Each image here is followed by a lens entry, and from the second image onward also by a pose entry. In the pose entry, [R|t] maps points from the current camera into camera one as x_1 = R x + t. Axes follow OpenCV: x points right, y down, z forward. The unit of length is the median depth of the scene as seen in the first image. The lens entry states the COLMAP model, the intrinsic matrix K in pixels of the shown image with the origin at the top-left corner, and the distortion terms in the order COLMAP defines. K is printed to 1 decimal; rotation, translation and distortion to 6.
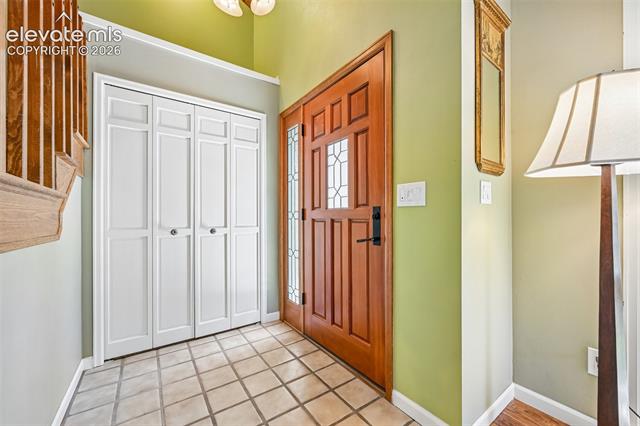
lens RADIAL K [[252.7, 0, 319.3], [0, 252.7, 215.4], [0, 0, 1]] dist [-0.001580, 0.000280]
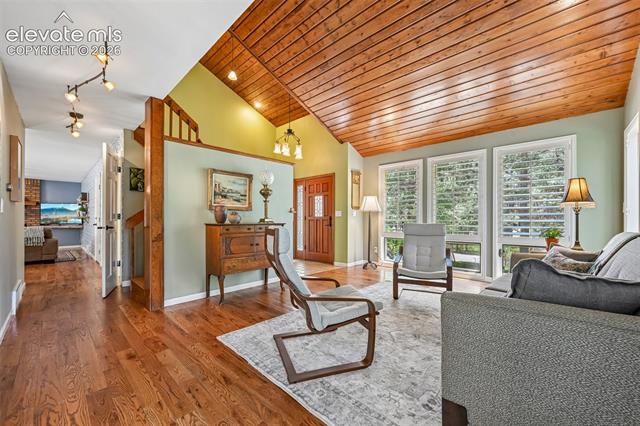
lens RADIAL K [[252.7, 0, 319.3], [0, 252.7, 221.4], [0, 0, 1]] dist [-0.001580, 0.000280]
pose [[0.981486, 0.003505, 0.191499, -0.657516], [-0.005192, 0.999952, 0.008311, 0.010315], [-0.191461, -0.009151, 0.981458, -2.671590]]
